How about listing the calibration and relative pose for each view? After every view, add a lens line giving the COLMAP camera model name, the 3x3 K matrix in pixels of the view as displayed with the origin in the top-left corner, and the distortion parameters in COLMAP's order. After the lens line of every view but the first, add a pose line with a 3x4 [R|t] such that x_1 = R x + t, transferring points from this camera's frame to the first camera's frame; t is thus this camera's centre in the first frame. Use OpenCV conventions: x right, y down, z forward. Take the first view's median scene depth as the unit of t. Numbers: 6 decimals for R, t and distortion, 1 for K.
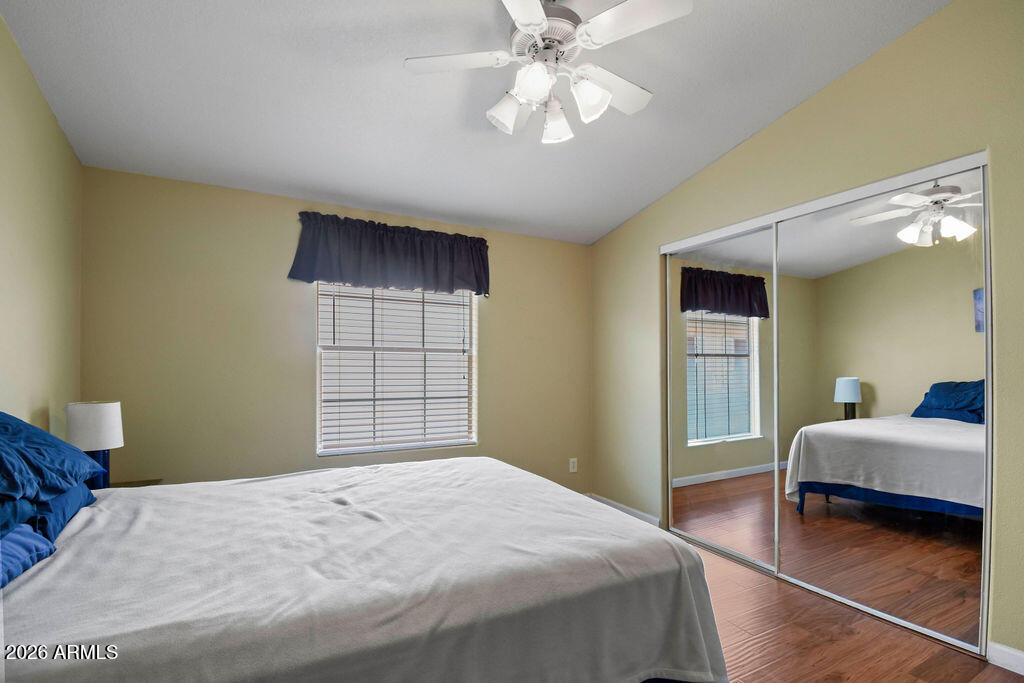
lens RADIAL K [[495.3, 0, 496.9], [0, 495.3, 364.1], [0, 0, 1]] dist [0.027004, -0.030851]
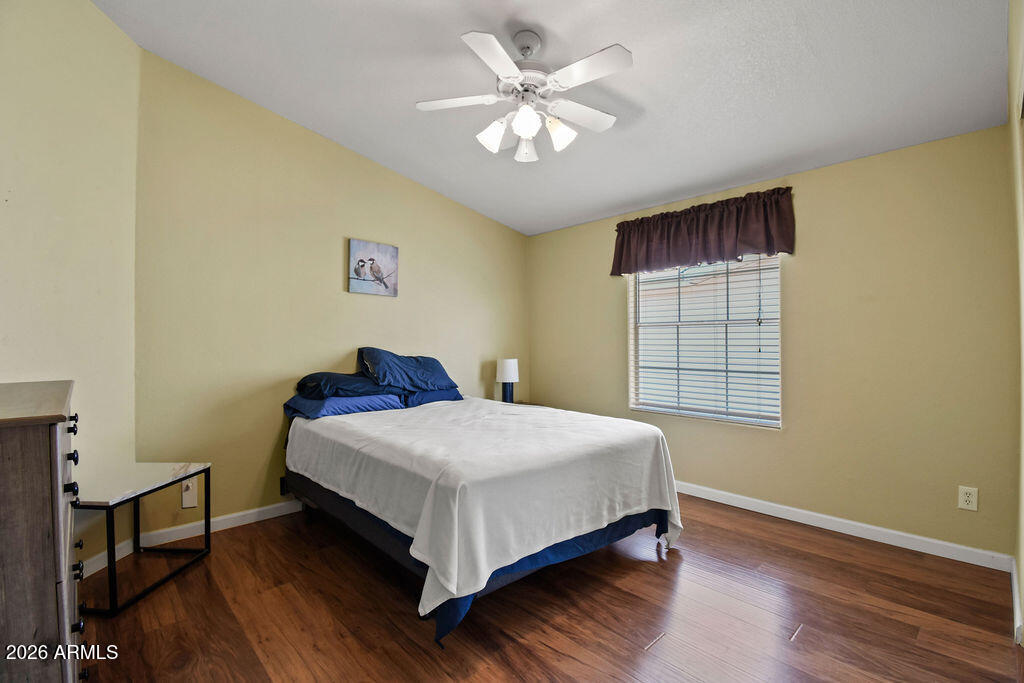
lens RADIAL K [[447.8, 0, 477.1], [0, 447.8, 339.6], [0, 0, 1]] dist [-0.001526, -0.000126]
pose [[0.219892, -0.007182, -0.975498, 0.685558], [0.013897, 0.999894, -0.004228, 0.004095], [0.975425, -0.012627, 0.219969, 0.363619]]
